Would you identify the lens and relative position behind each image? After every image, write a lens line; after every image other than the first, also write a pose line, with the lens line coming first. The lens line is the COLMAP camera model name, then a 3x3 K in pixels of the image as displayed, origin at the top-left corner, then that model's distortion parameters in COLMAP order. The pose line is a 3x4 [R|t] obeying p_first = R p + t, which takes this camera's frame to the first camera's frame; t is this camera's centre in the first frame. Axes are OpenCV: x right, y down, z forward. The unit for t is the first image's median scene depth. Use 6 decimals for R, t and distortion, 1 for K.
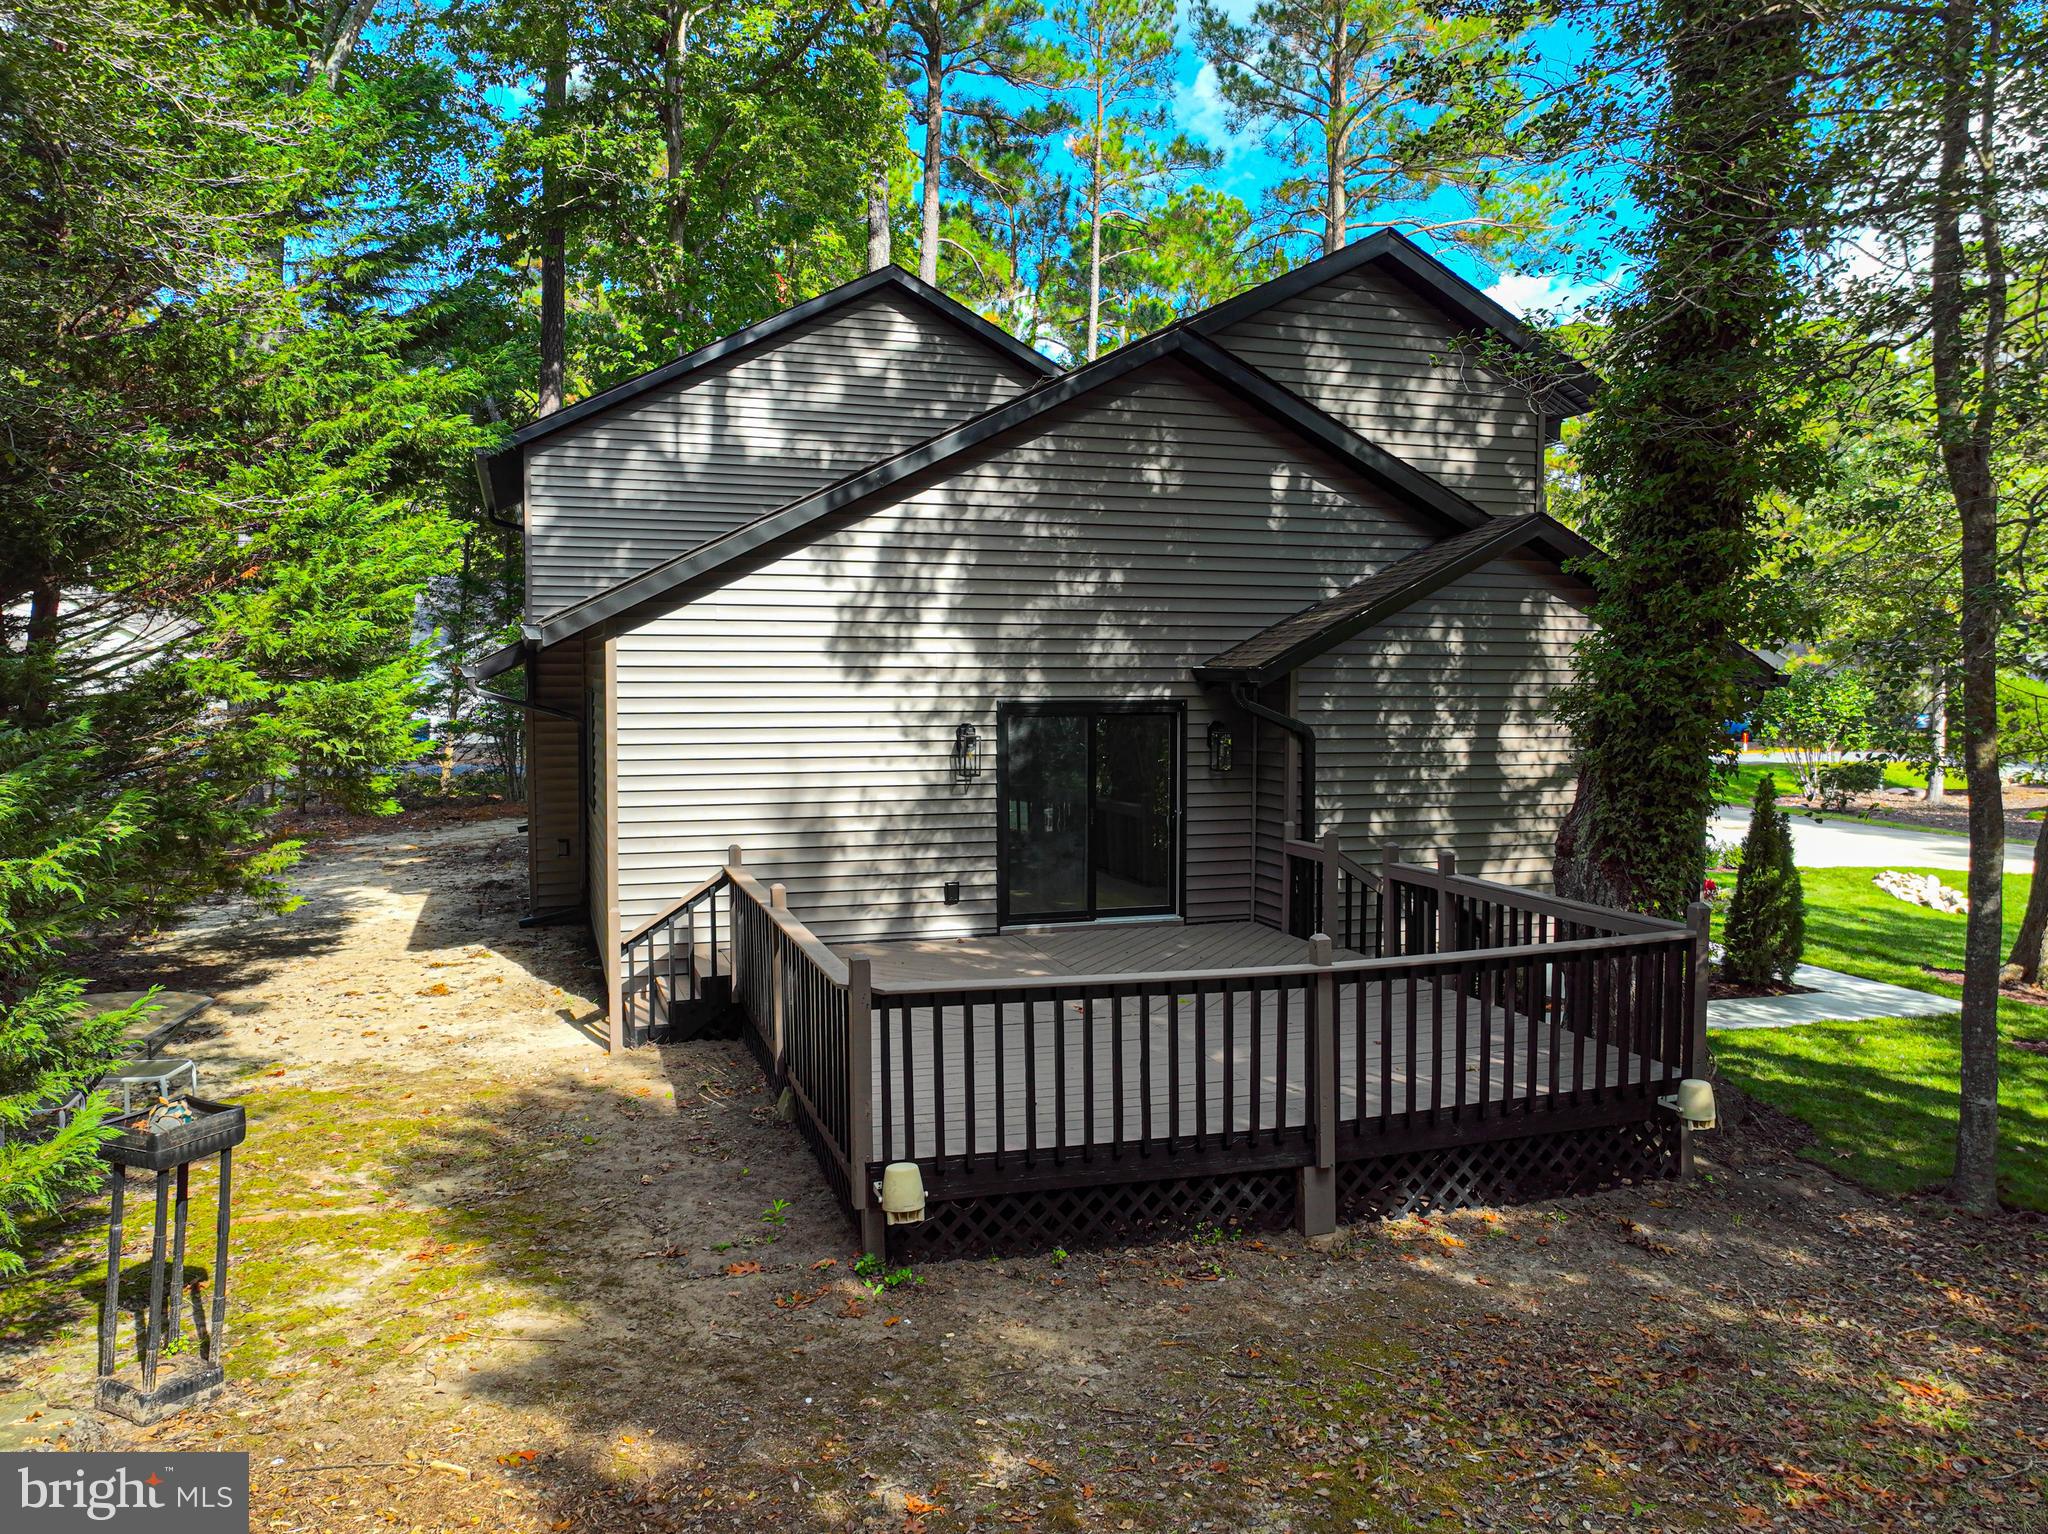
lens RADIAL K [[1384.1, 0, 1021.5], [0, 1384.1, 792.8], [0, 0, 1]] dist [0.007070, 0.001524]
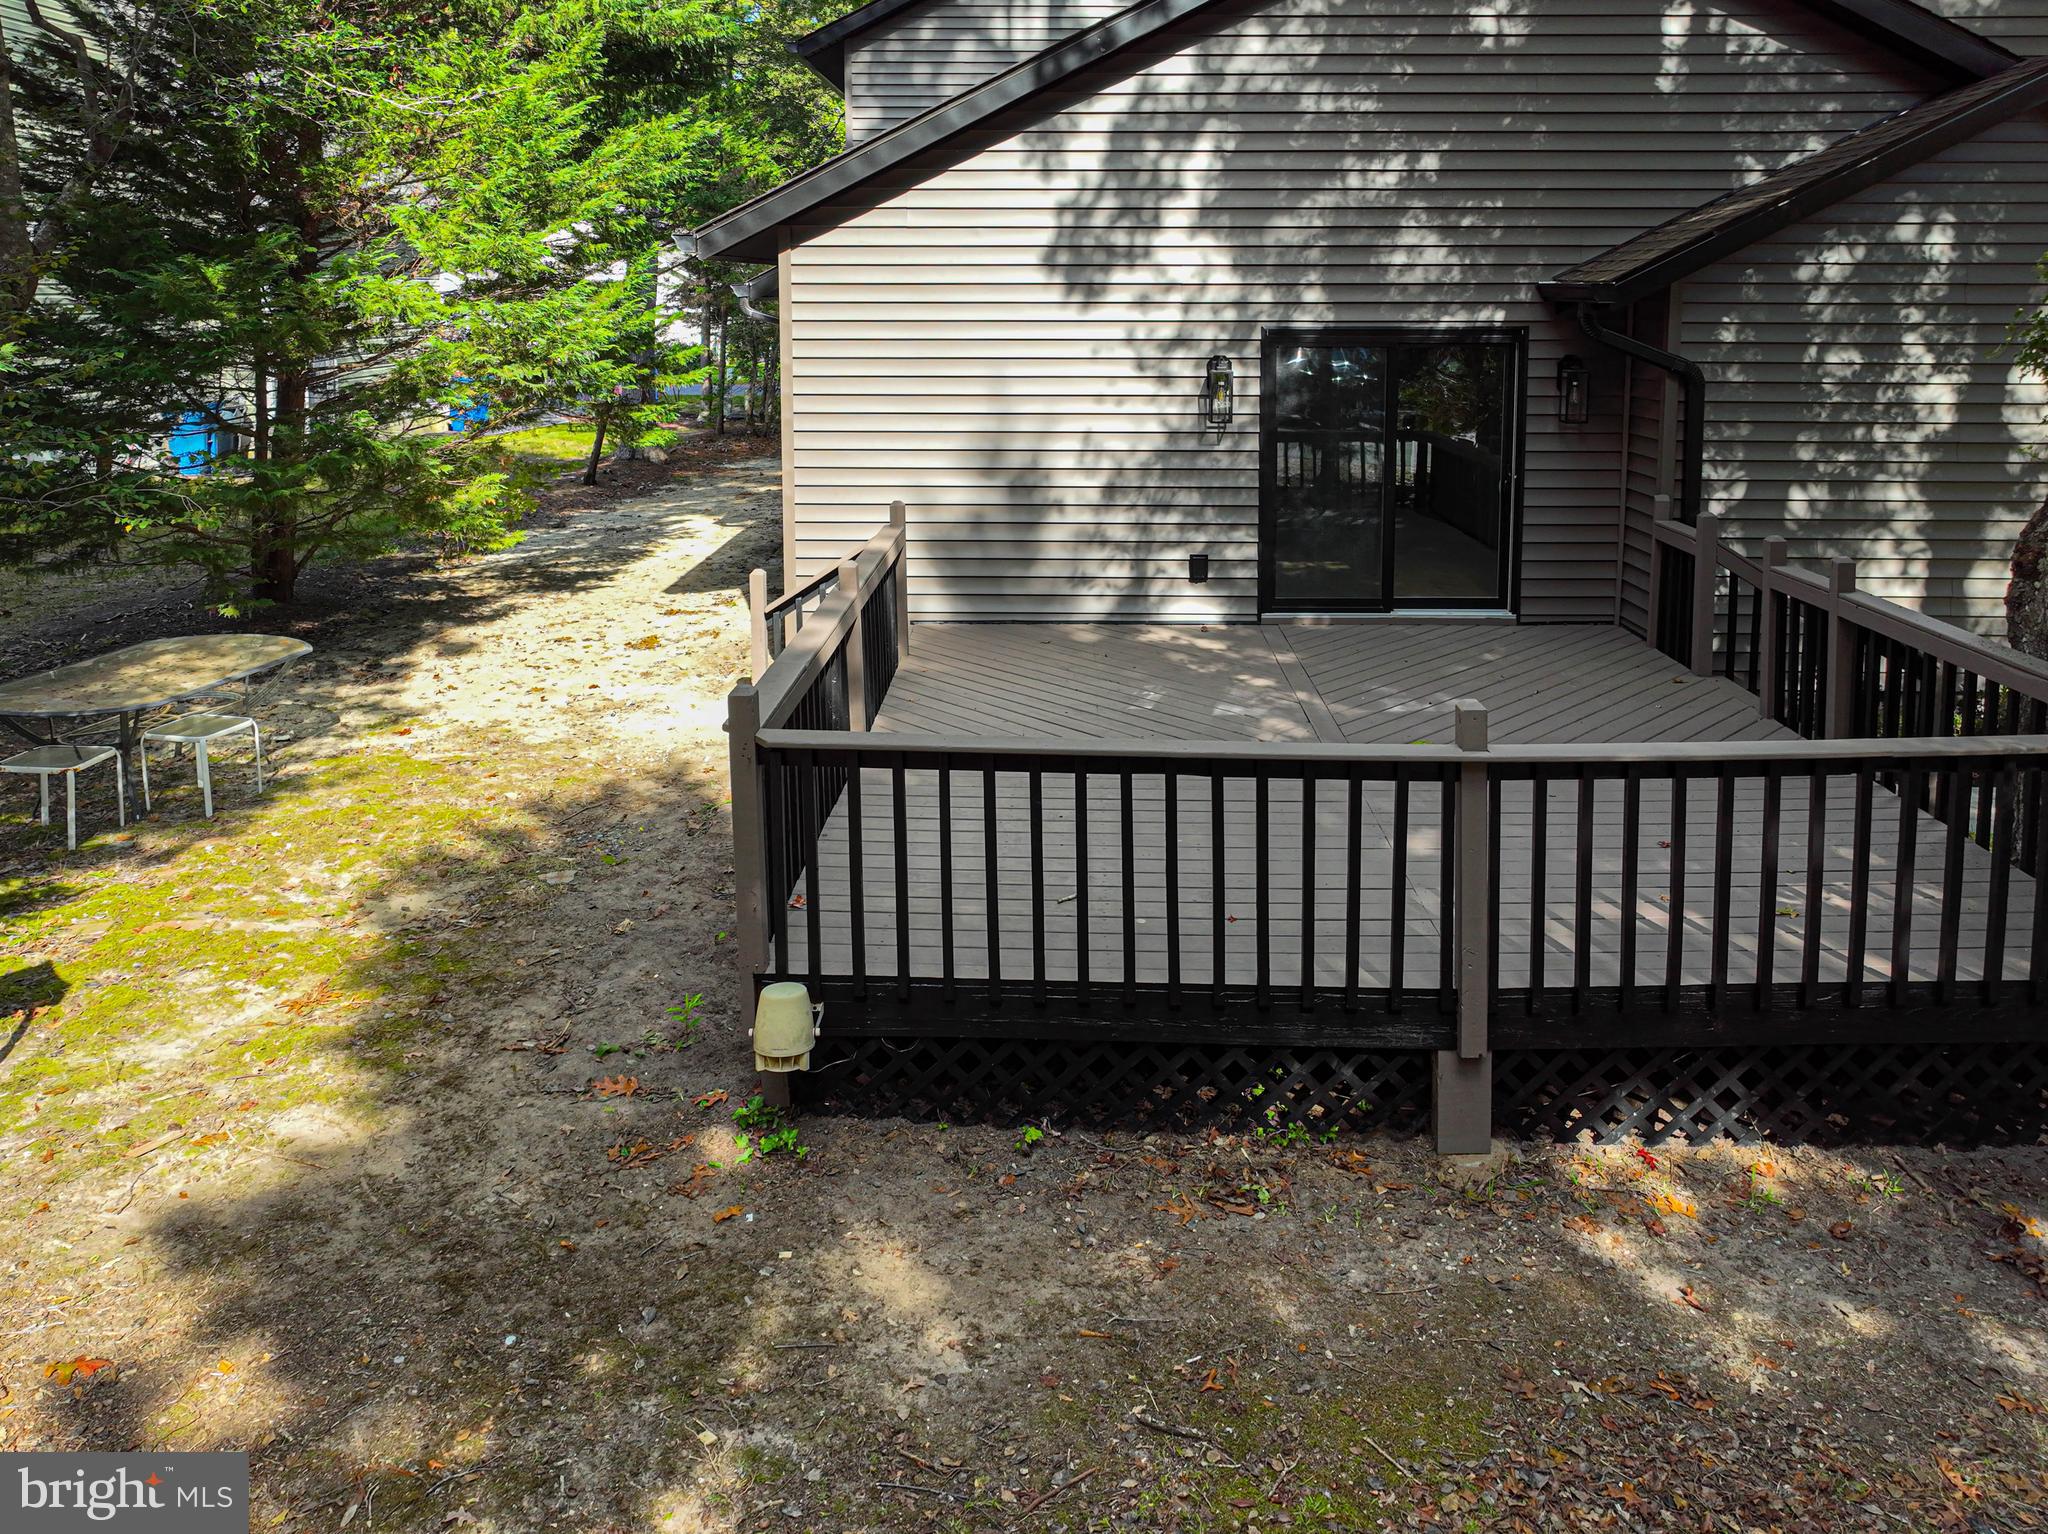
lens RADIAL K [[1531.8, 0, 988.3], [0, 1531.8, 495.5], [0, 0, 1]] dist [0.000804, 0.007851]
pose [[0.951679, 0.039083, -0.304597, 0.103235], [-0.025067, 0.998445, 0.049792, -0.010329], [0.306069, -0.039751, 0.951179, 0.126283]]
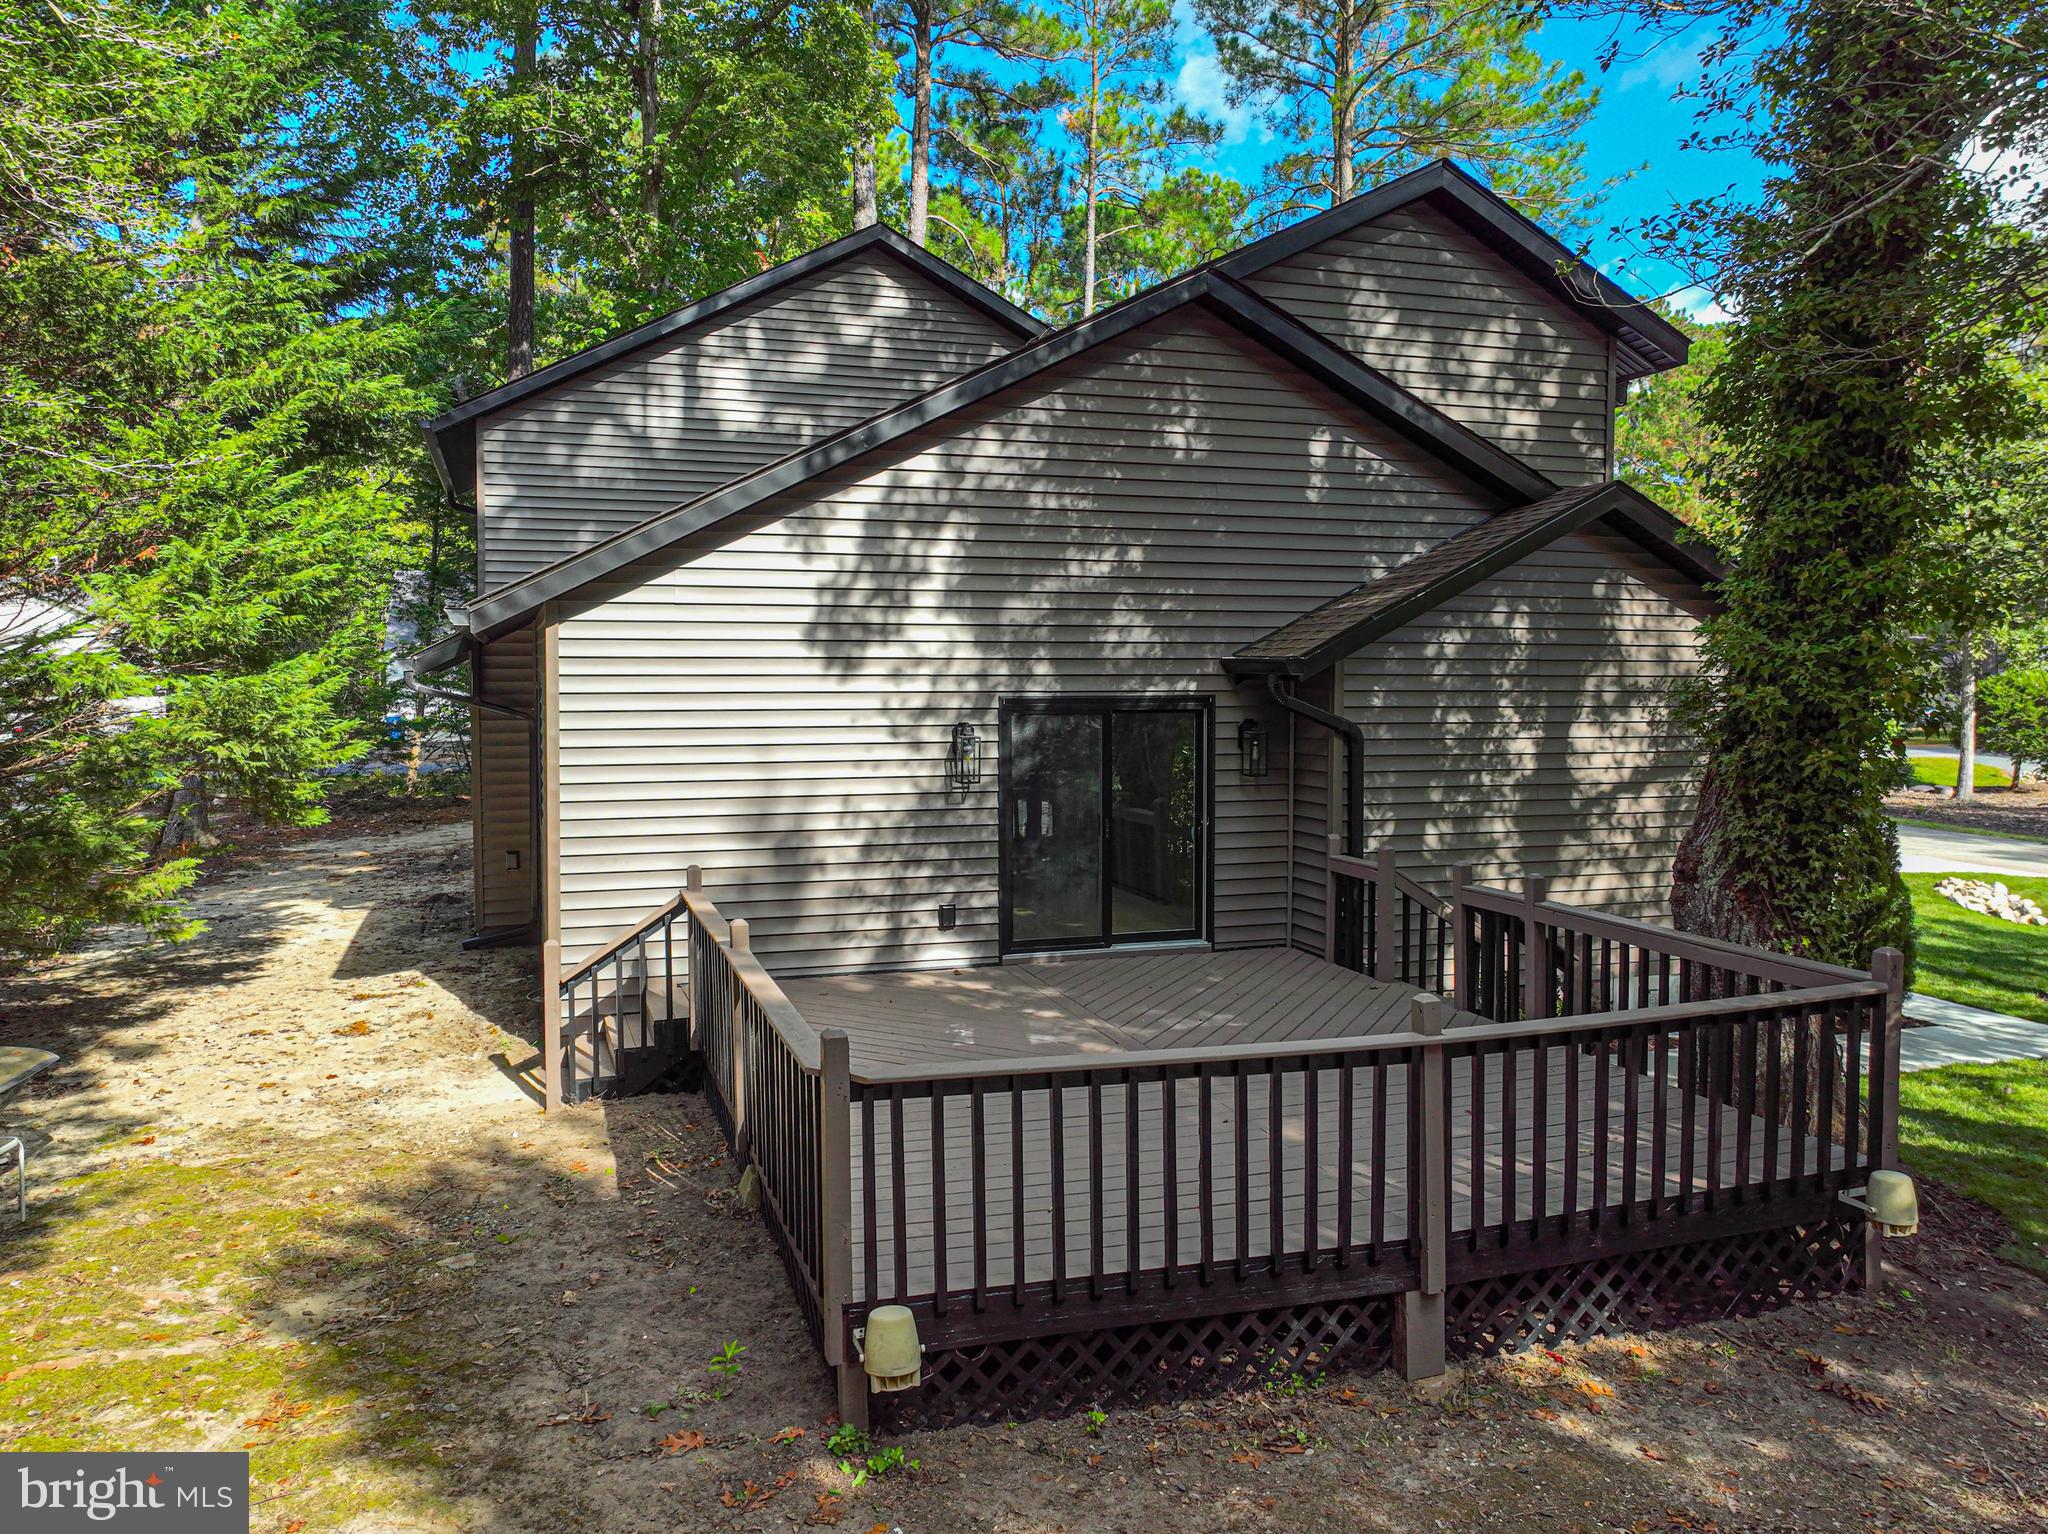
lens RADIAL K [[1451.8, 0, 1024.0], [0, 1451.8, 767.0], [0, 0, 1]] dist [0.007000, 0.006753]
pose [[0.999979, -0.001803, 0.006233, -0.007681], [0.001914, 0.999840, -0.017796, -0.005603], [-0.006199, 0.017808, 0.999822, 0.085728]]
